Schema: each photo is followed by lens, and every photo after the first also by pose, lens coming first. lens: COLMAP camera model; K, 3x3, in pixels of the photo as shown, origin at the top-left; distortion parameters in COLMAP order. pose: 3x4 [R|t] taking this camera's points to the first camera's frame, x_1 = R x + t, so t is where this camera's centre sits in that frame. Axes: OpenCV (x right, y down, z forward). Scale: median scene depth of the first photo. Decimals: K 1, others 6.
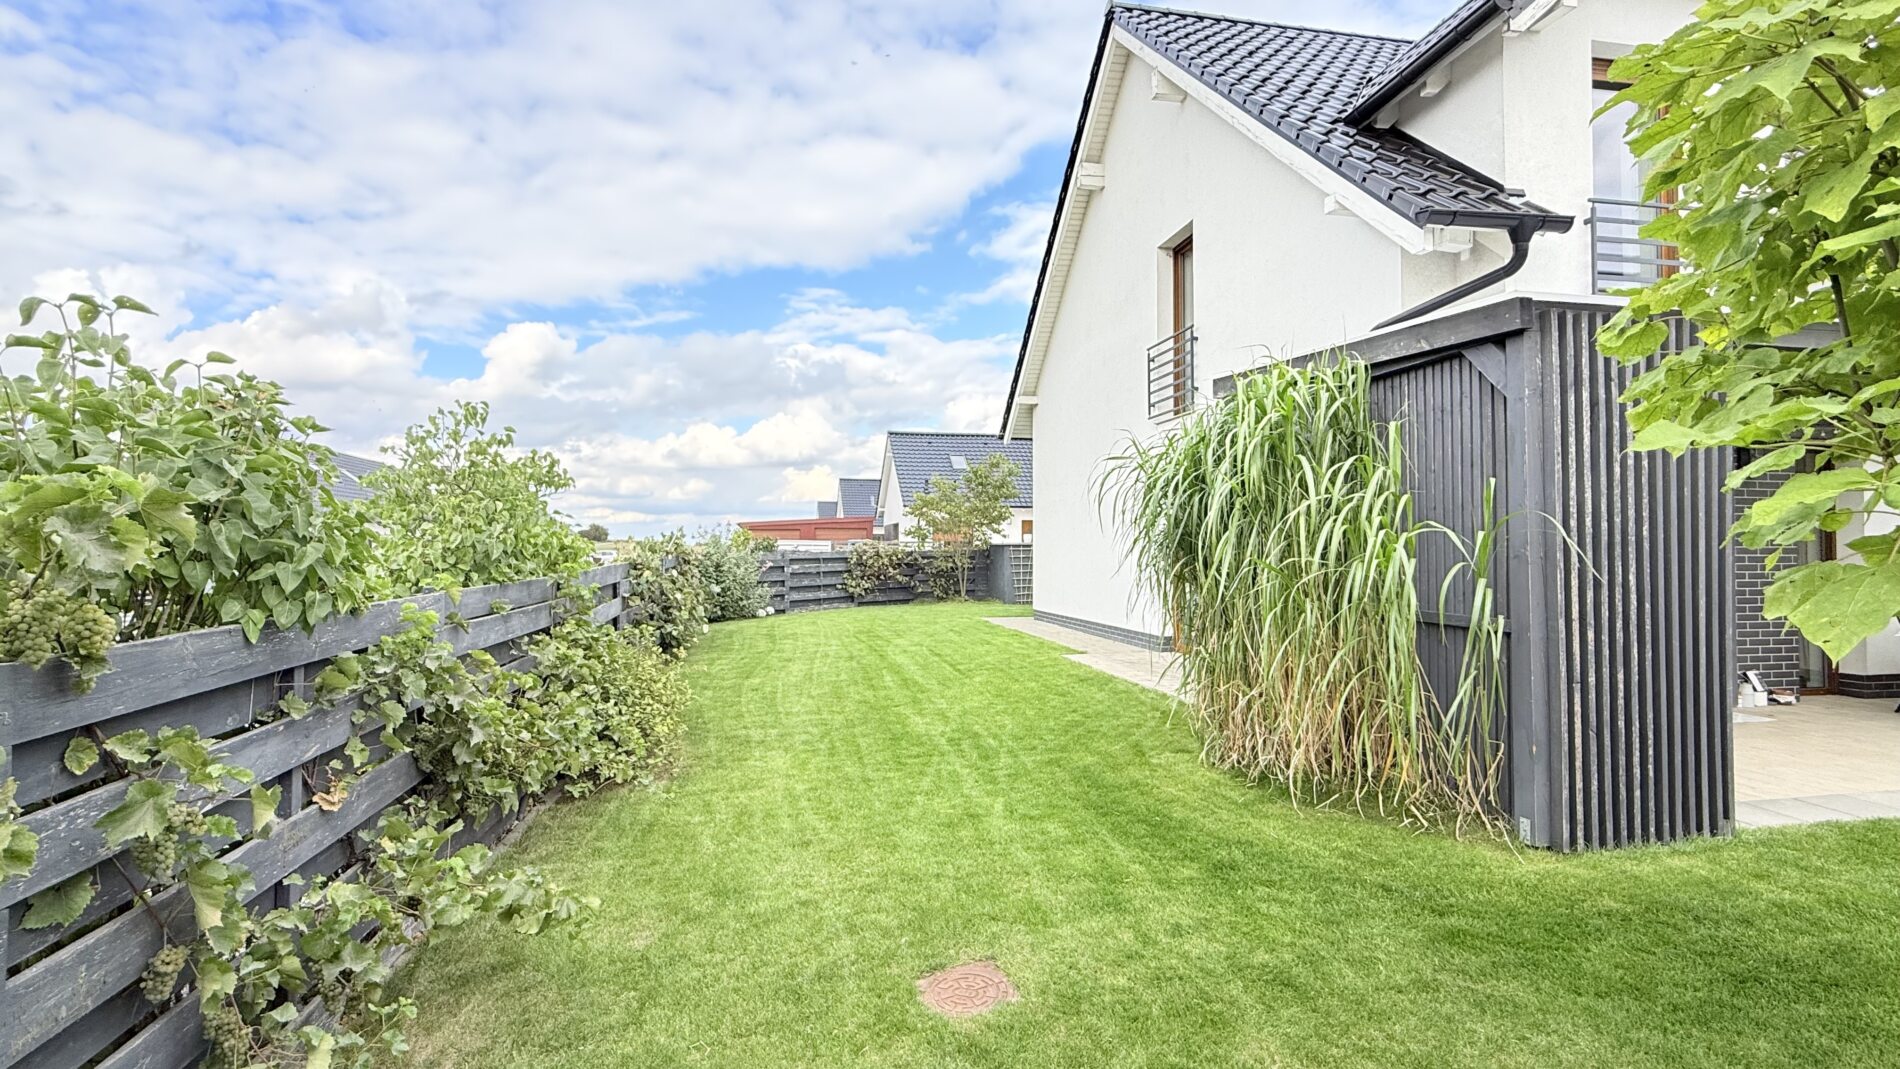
lens RADIAL K [[915.2, 0, 940.4], [0, 915.2, 532.1], [0, 0, 1]] dist [-0.002189, 0.000362]
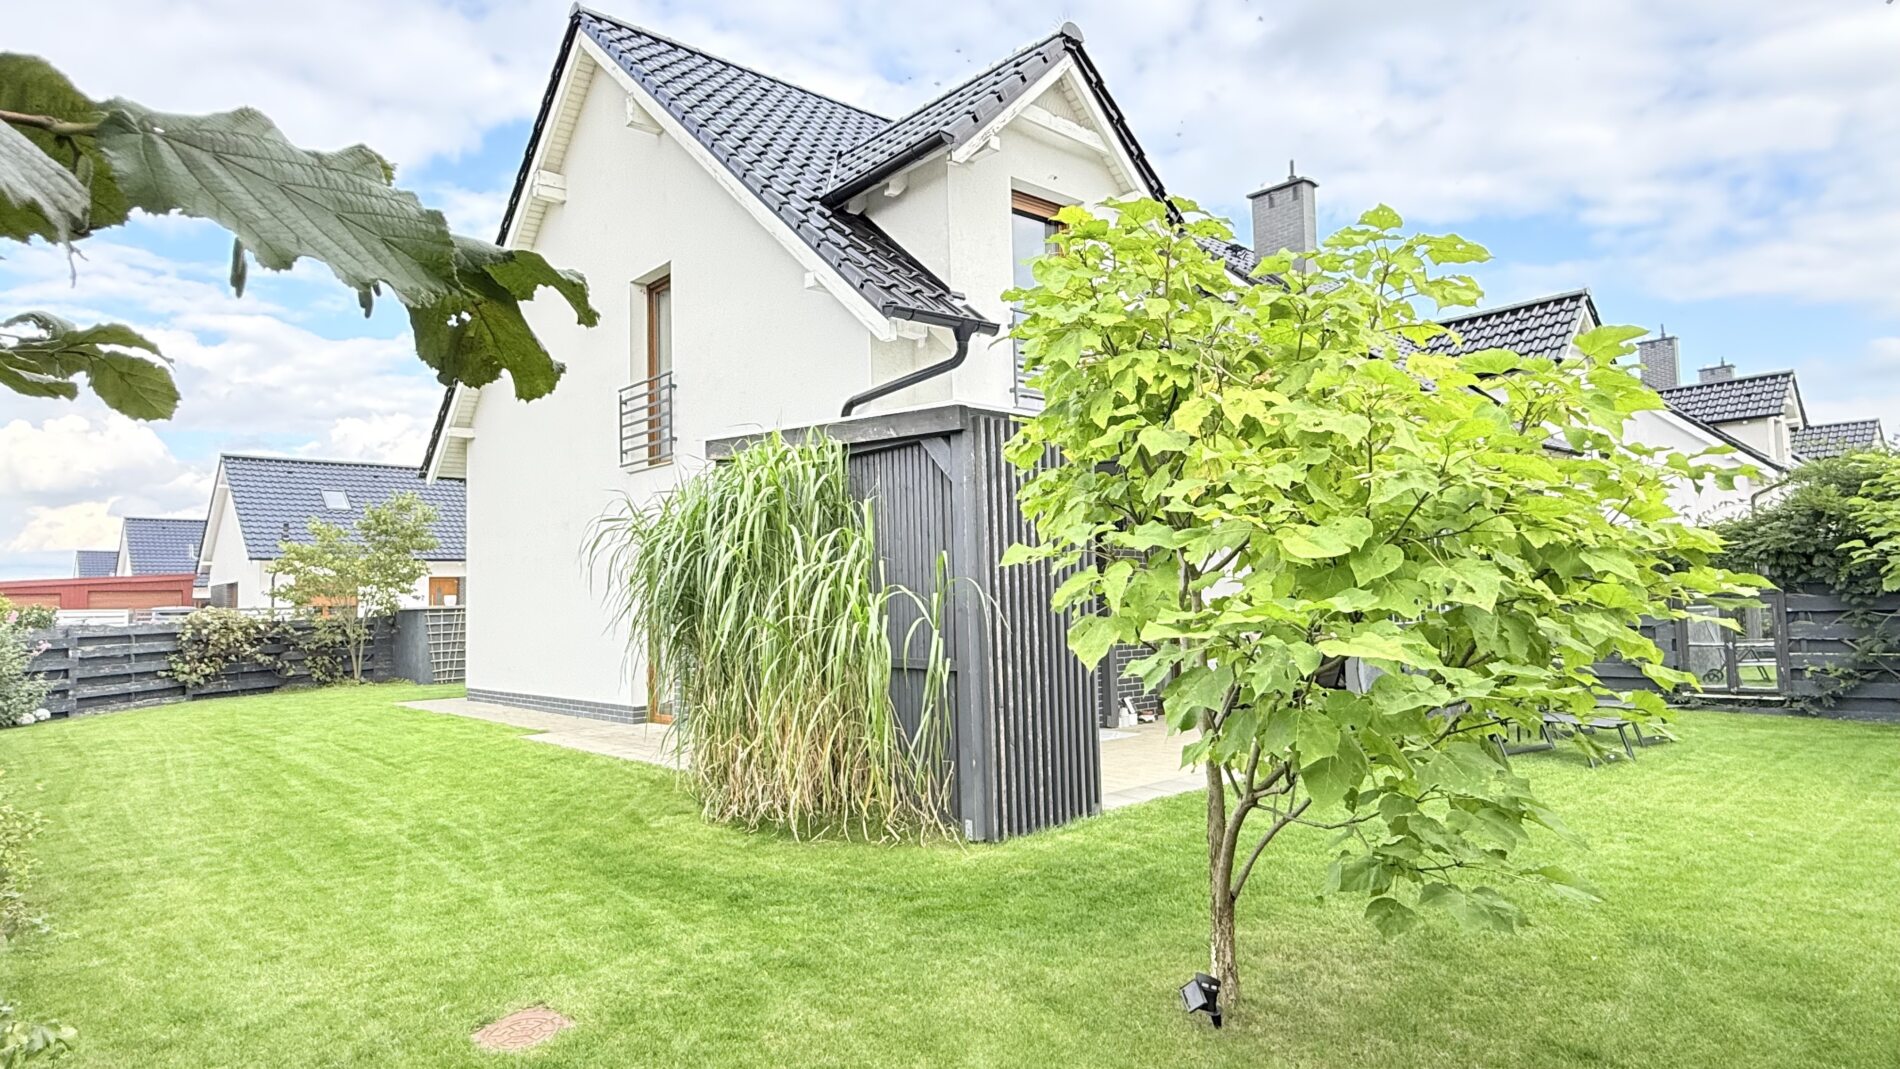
lens RADIAL K [[1086.6, 0, 954.9], [0, 1086.6, 543.1], [0, 0, 1]] dist [0.003633, -0.000235]
pose [[0.853302, 0.007595, 0.521362, -0.116583], [0.014081, 0.999194, -0.037602, -0.006676], [-0.521227, 0.039427, 0.852507, -0.205761]]
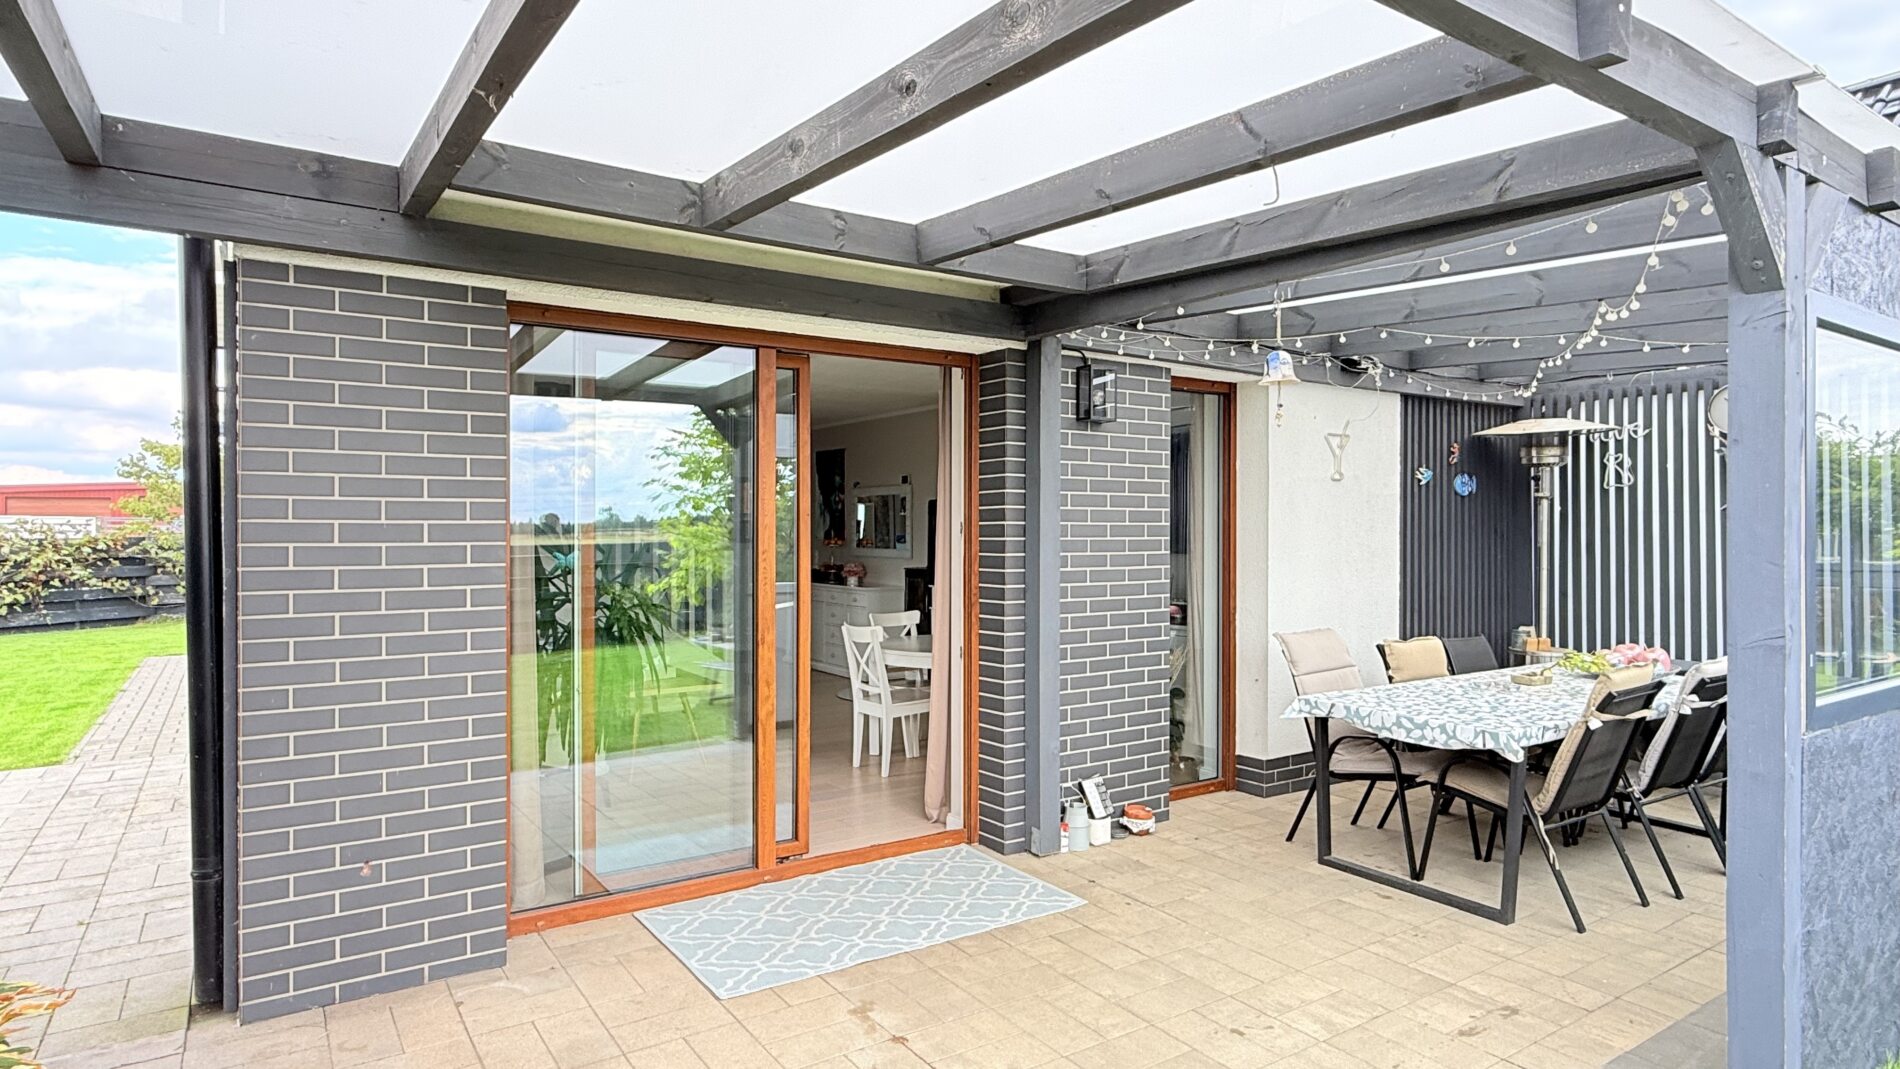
lens RADIAL K [[1086.6, 0, 949.9], [0, 1086.6, 530.4], [0, 0, 1]] dist [0.003633, -0.000235]
pose [[0.914646, 0.001913, 0.404252, 0.807083], [-0.010696, 0.999753, 0.019469, -0.014790], [-0.404115, -0.022131, 0.914441, 0.649344]]
